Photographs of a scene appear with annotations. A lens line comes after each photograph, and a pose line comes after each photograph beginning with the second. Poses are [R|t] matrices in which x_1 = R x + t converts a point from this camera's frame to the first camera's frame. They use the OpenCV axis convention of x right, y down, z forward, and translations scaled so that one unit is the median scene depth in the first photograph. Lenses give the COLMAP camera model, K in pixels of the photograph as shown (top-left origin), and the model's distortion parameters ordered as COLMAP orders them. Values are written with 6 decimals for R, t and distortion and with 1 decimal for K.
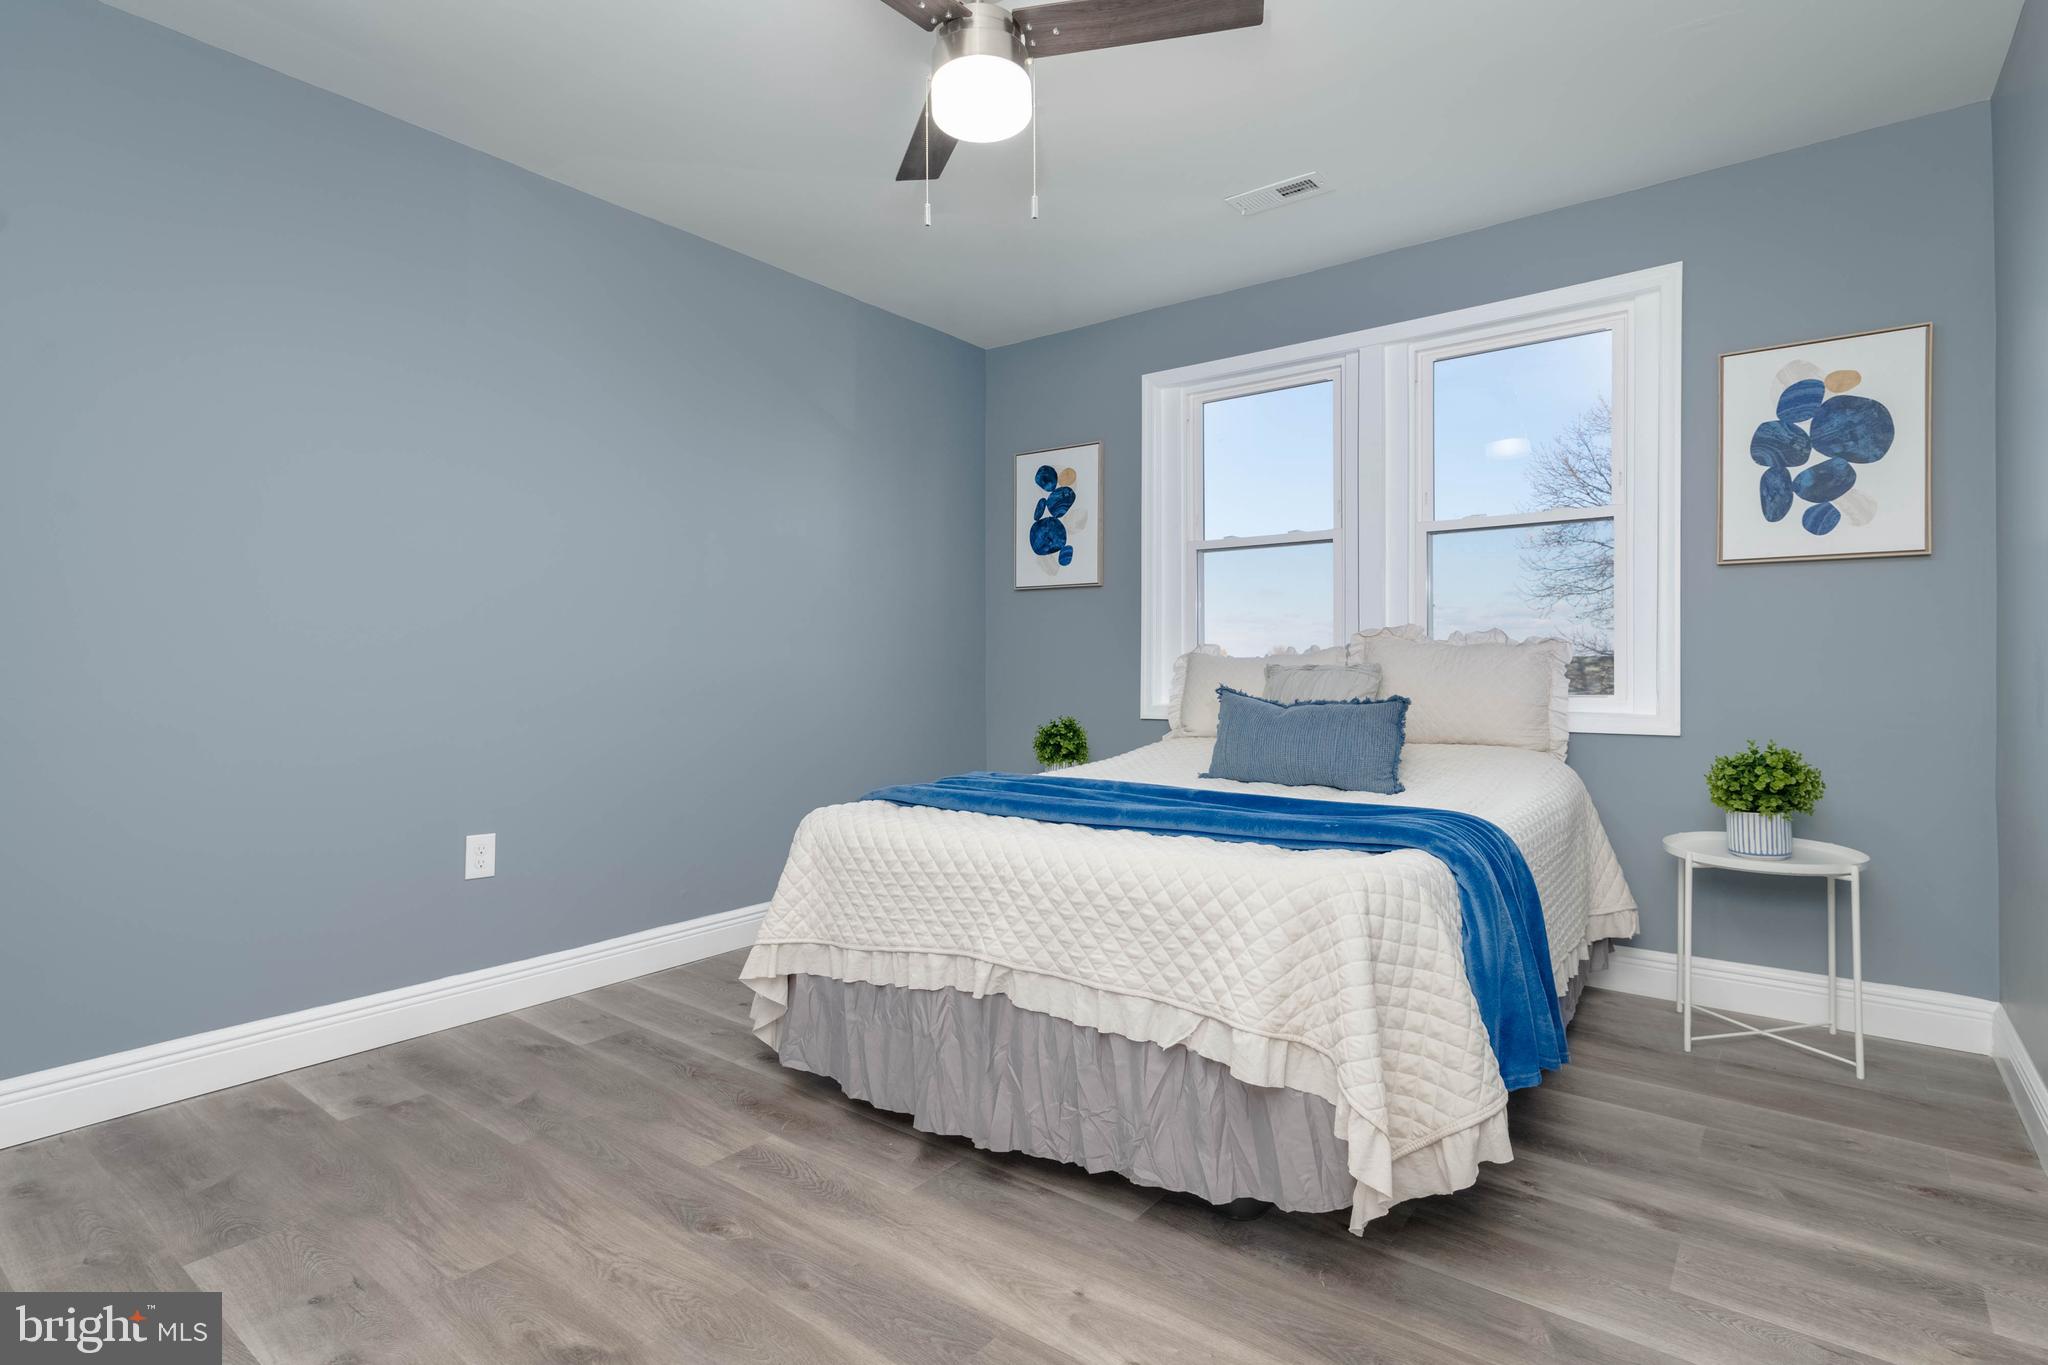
lens RADIAL K [[997.5, 0, 1025.8], [0, 997.5, 655.2], [0, 0, 1]] dist [0.019495, -0.009370]
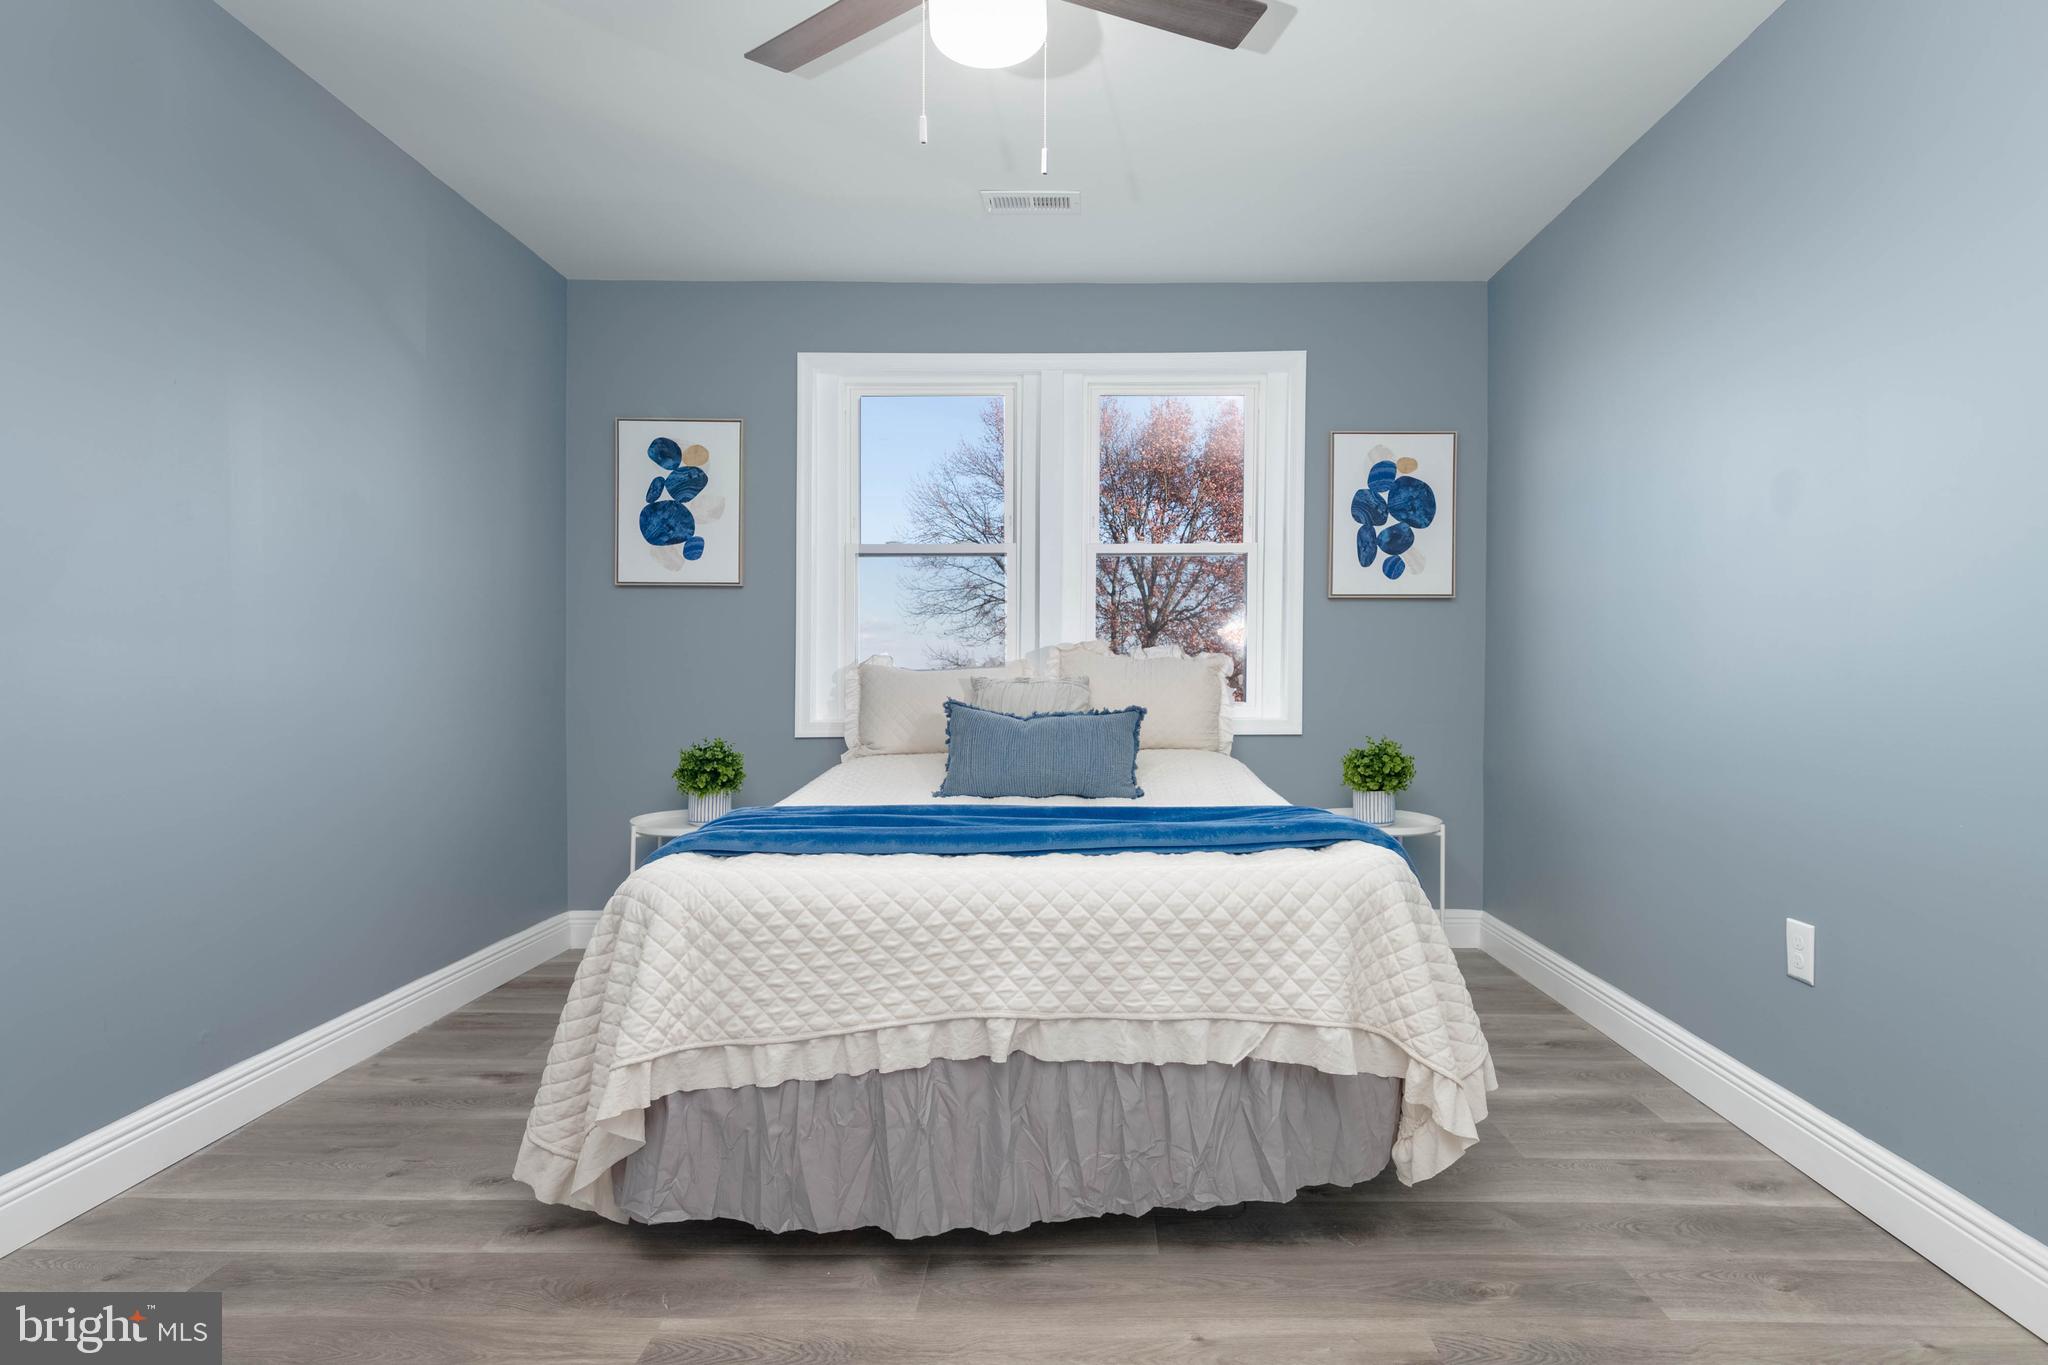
lens RADIAL K [[1031.1, 0, 1024.0], [0, 1031.1, 682.5], [0, 0, 1]] dist [0.016031, -0.011547]
pose [[0.796572, -0.003042, 0.604536, -0.437041], [-0.005984, 0.999899, 0.012918, 0.001774], [-0.604514, -0.013908, 0.796473, 0.213966]]
